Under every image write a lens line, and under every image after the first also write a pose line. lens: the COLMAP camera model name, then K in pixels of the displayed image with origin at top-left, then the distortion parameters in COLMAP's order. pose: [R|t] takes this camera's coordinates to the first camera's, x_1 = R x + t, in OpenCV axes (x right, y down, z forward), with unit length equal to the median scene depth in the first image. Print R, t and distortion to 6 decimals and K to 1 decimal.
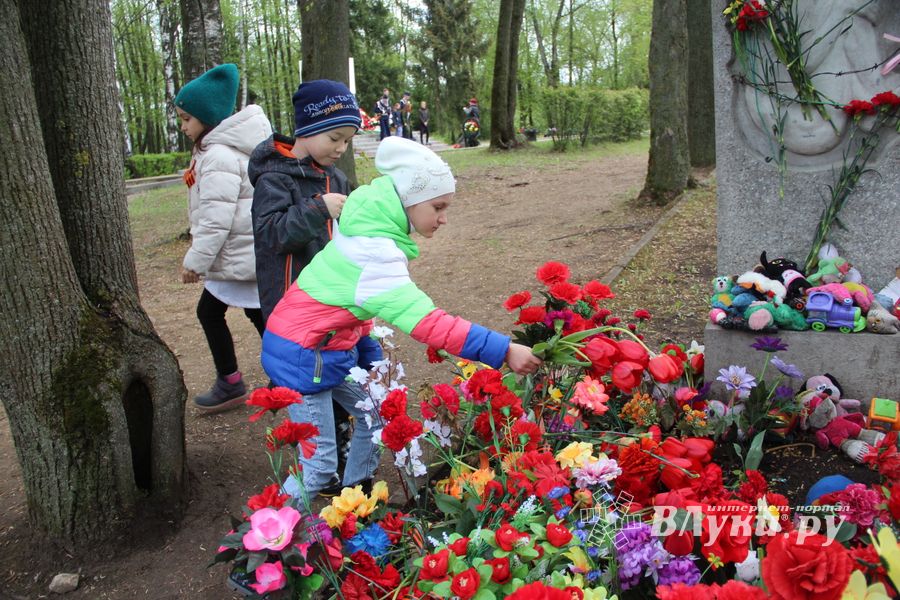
lens RADIAL K [[733.2, 0, 451.9], [0, 733.2, 301.6], [0, 0, 1]] dist [-0.180767, 0.134944]
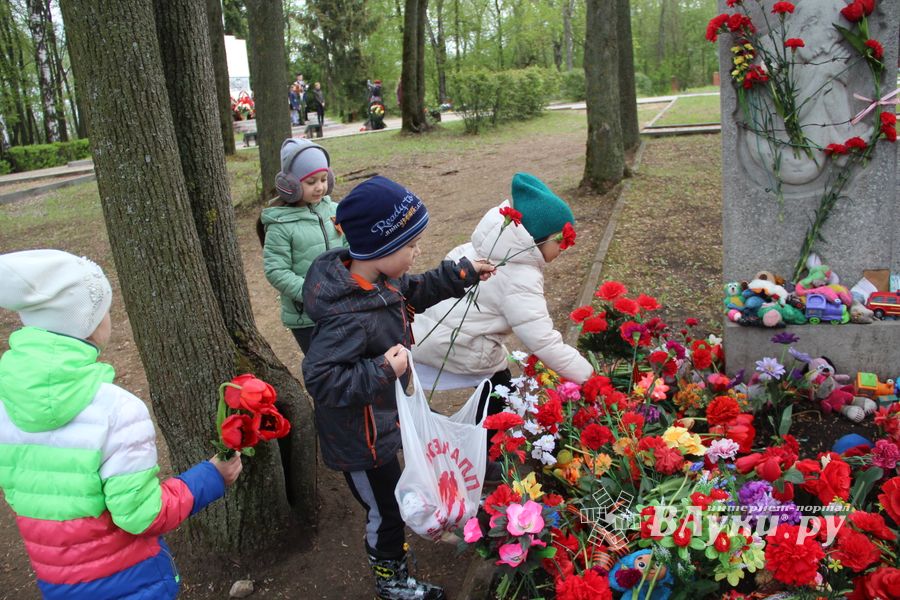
lens RADIAL K [[732.7, 0, 450.0], [0, 732.7, 300.0], [0, 0, 1]] dist [-0.155532, 0.097257]
pose [[0.986868, -0.065154, 0.147807, -0.323156], [0.059645, 0.997361, 0.041405, -0.092727], [-0.150115, -0.032045, 0.988149, -0.185975]]
